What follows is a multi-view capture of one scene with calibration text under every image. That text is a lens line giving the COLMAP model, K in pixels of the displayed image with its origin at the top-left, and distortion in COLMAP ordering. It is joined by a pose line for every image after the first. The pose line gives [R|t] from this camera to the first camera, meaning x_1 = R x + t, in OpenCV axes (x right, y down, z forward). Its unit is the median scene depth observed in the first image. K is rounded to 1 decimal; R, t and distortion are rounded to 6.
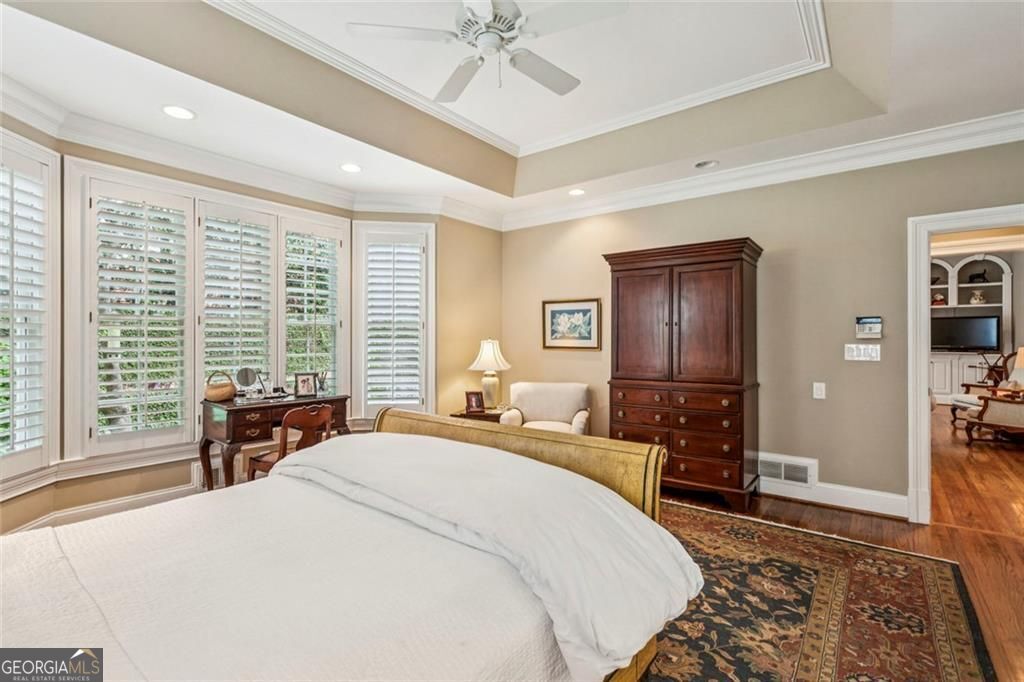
lens RADIAL K [[484.3, 0, 507.6], [0, 484.3, 337.8], [0, 0, 1]] dist [0.004954, 0.001020]
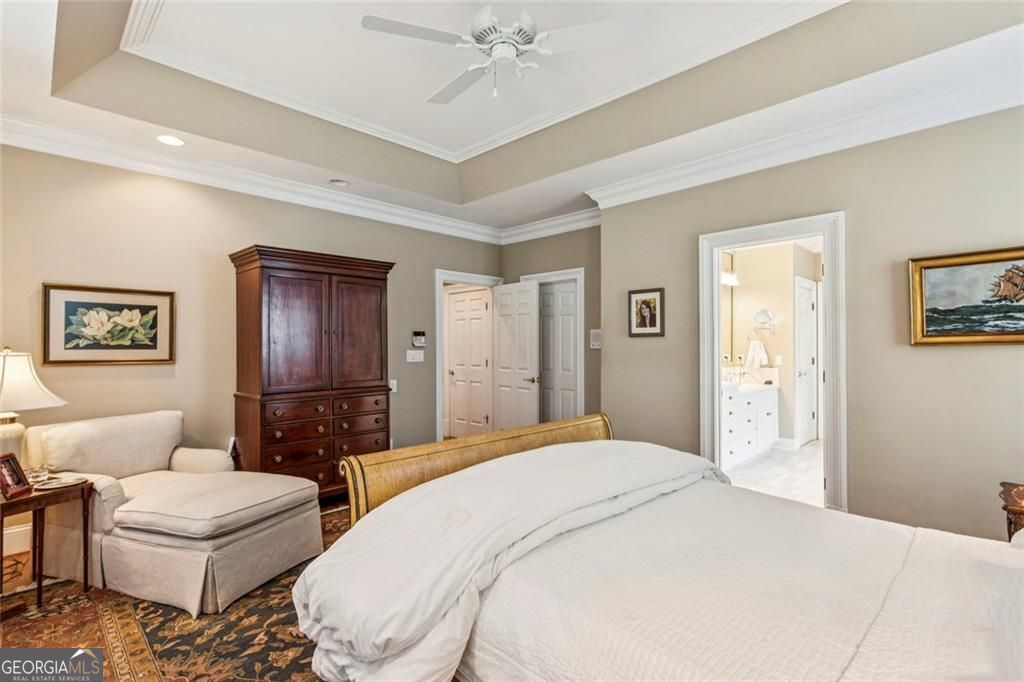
lens RADIAL K [[484.3, 0, 514.4], [0, 484.3, 343.3], [0, 0, 1]] dist [0.004954, 0.001020]
pose [[0.108900, 0.003659, 0.994046, -0.565926], [0.000660, 0.999993, -0.003754, -0.001955], [-0.994053, 0.001065, 0.108897, 0.475631]]
